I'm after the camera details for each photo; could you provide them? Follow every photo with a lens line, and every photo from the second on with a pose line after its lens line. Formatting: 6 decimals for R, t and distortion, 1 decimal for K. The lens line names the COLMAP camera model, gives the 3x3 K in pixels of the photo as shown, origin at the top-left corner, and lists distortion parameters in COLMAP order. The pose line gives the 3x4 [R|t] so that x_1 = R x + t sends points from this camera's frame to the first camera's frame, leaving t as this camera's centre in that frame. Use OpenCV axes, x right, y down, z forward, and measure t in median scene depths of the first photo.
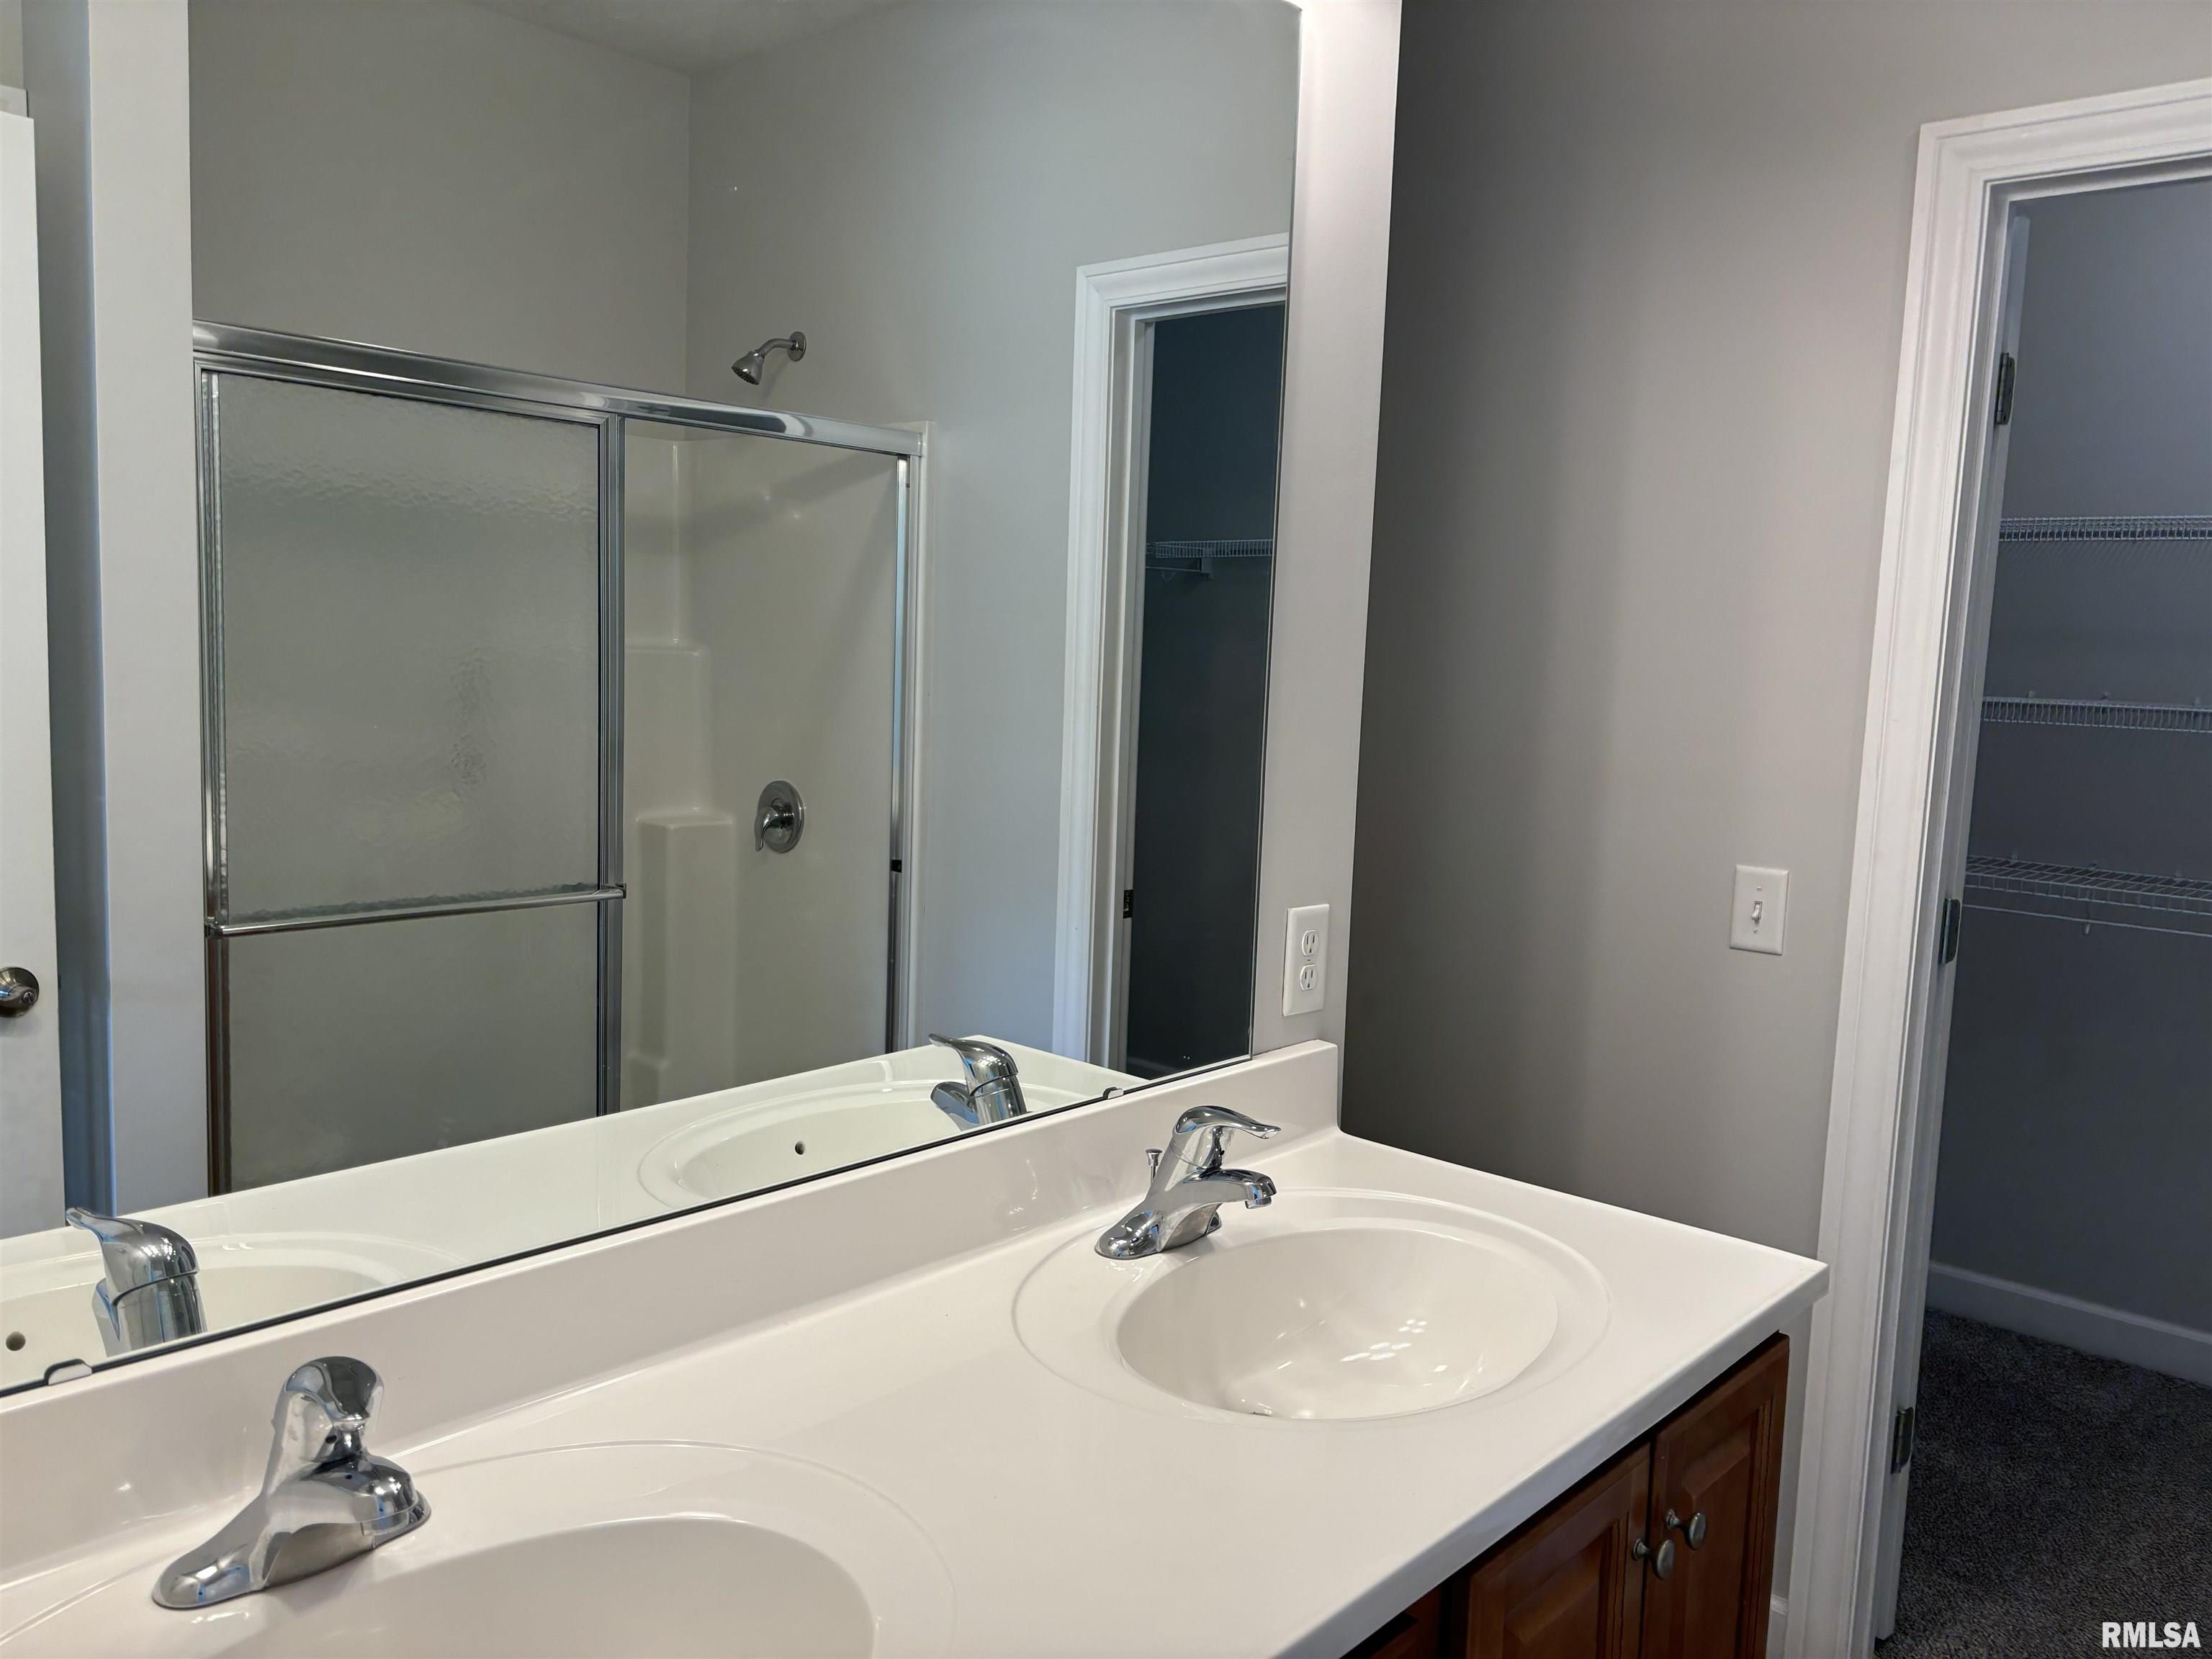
lens RADIAL K [[1658.8, 0, 1106.0], [0, 1658.8, 829.5], [0, 0, 1]] dist [0.047188, -0.003644]
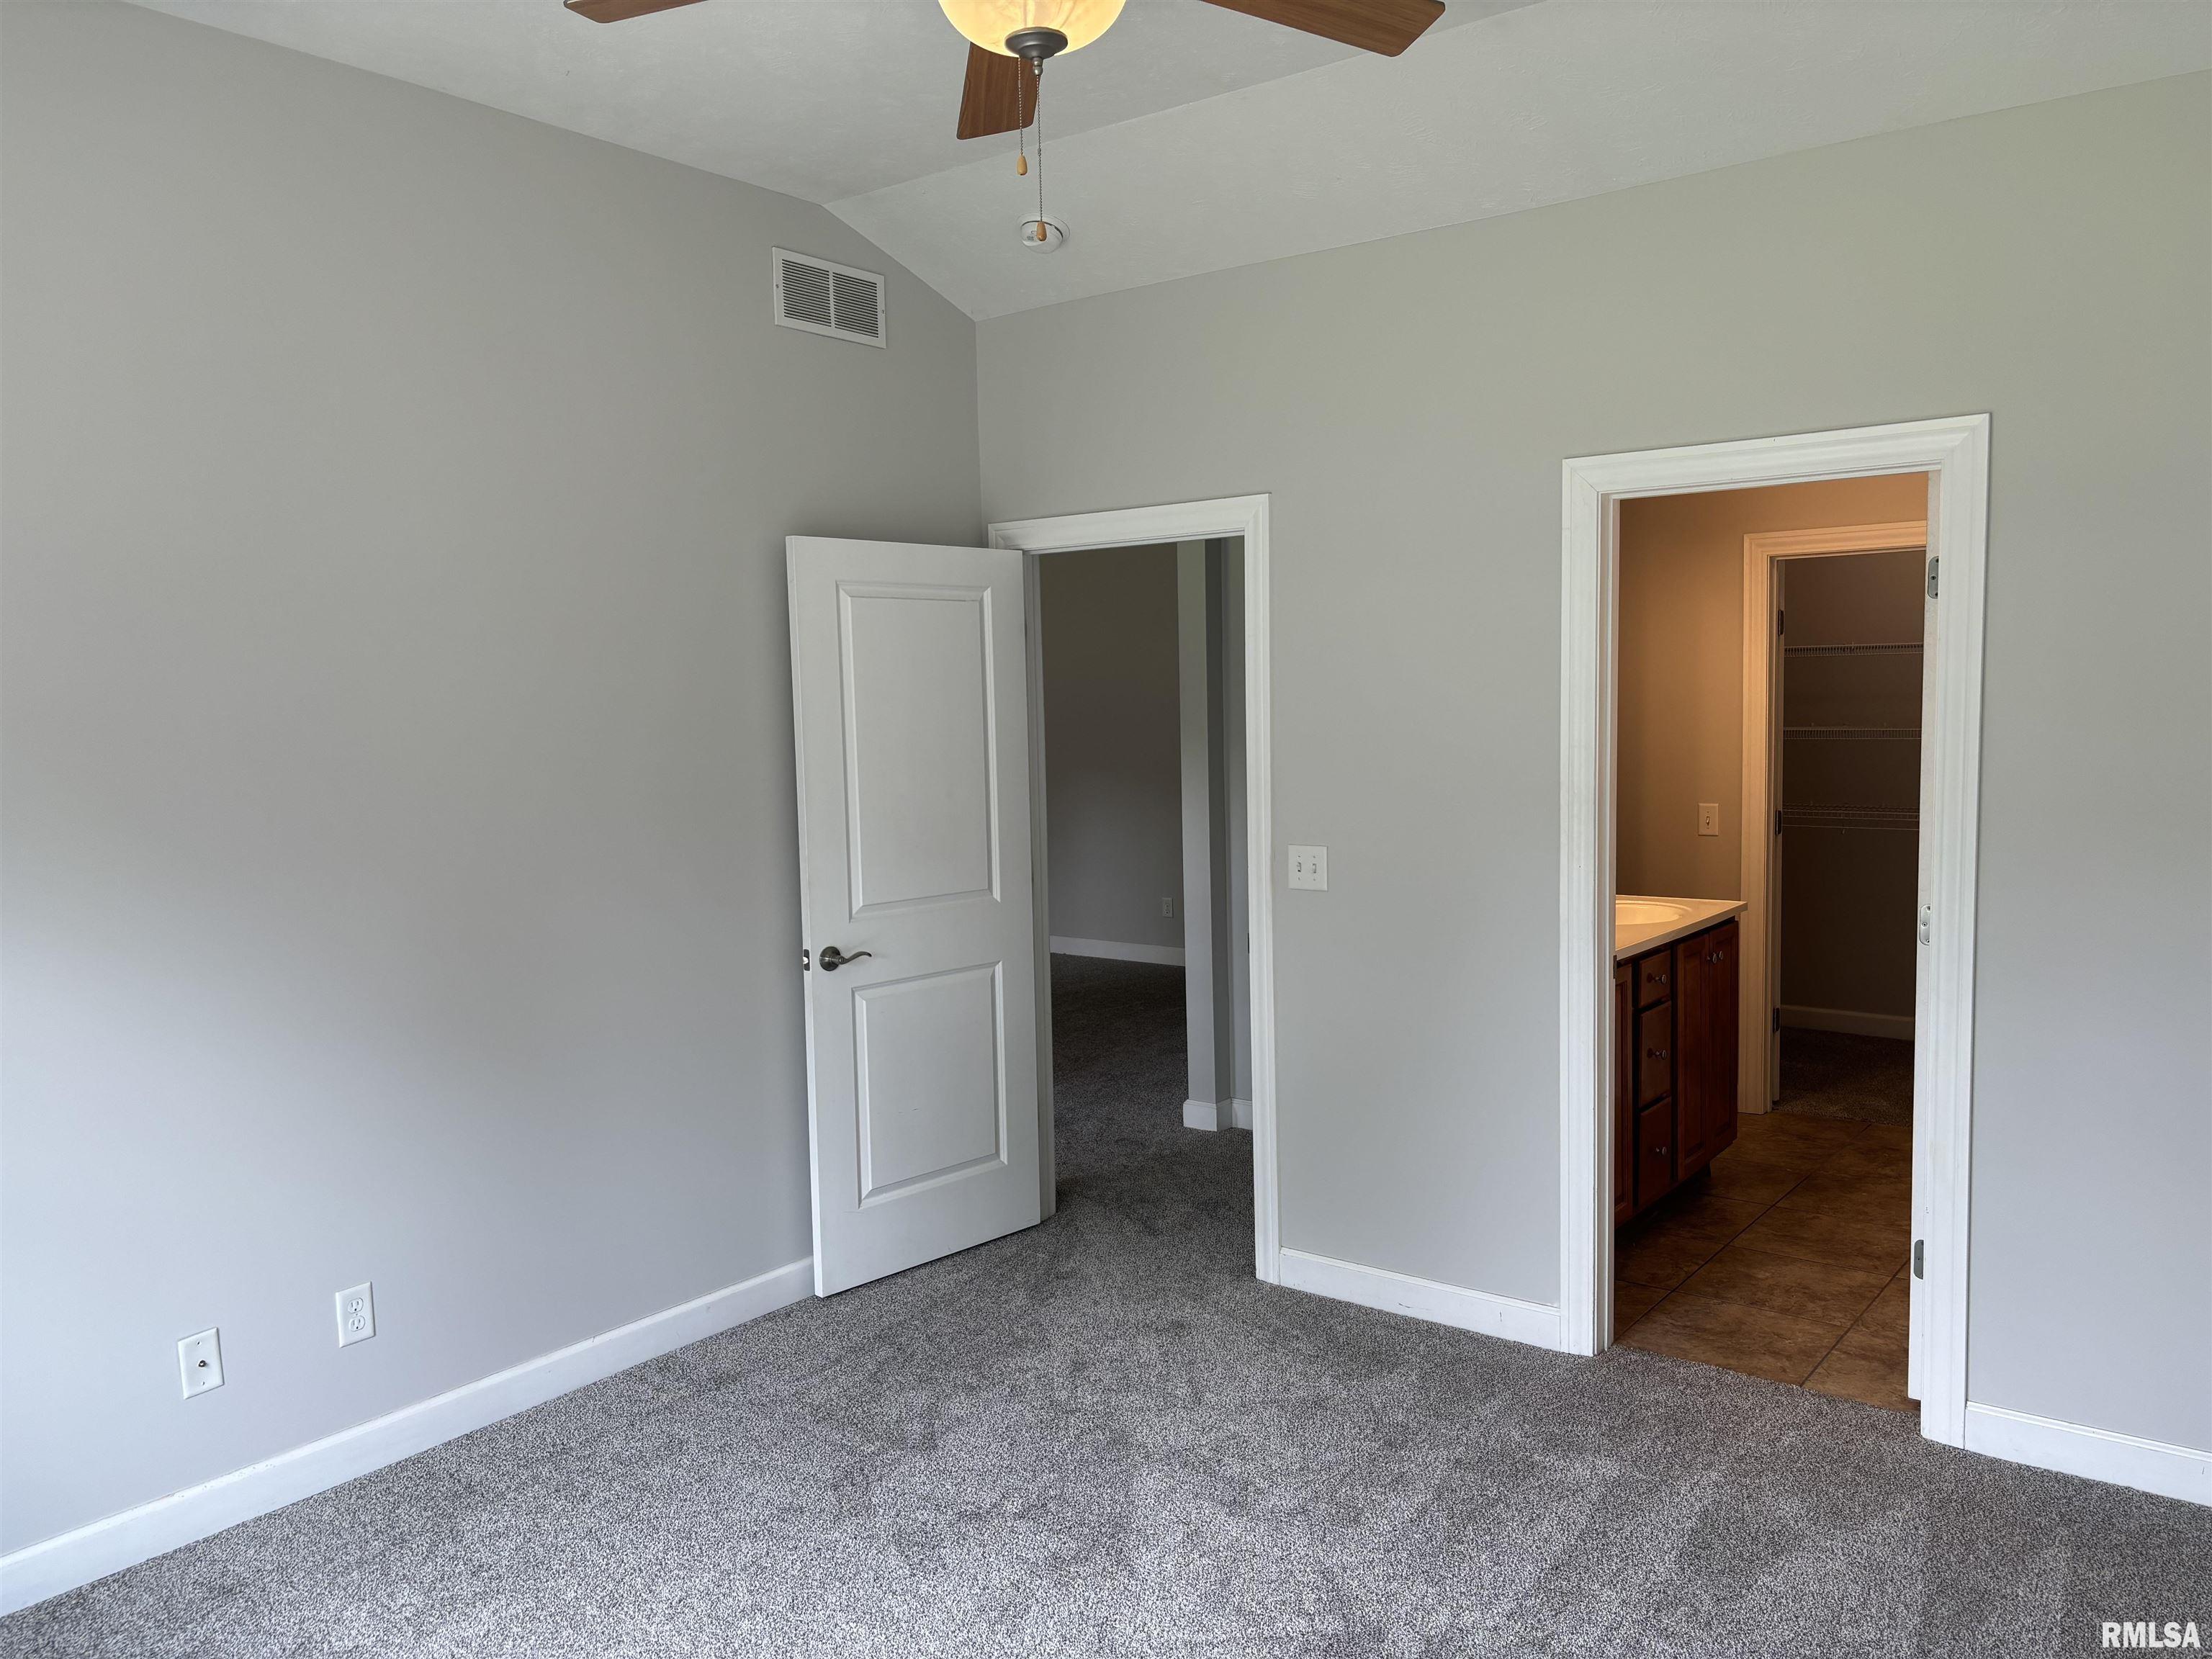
lens RADIAL K [[1658.8, 0, 1106.0], [0, 1658.8, 829.5], [0, 0, 1]] dist [0.047188, -0.003644]
pose [[0.995900, -0.065257, 0.062653, -0.731671], [0.067276, 0.997263, -0.030679, 0.081196], [-0.060480, 0.034768, 0.997564, -1.589770]]
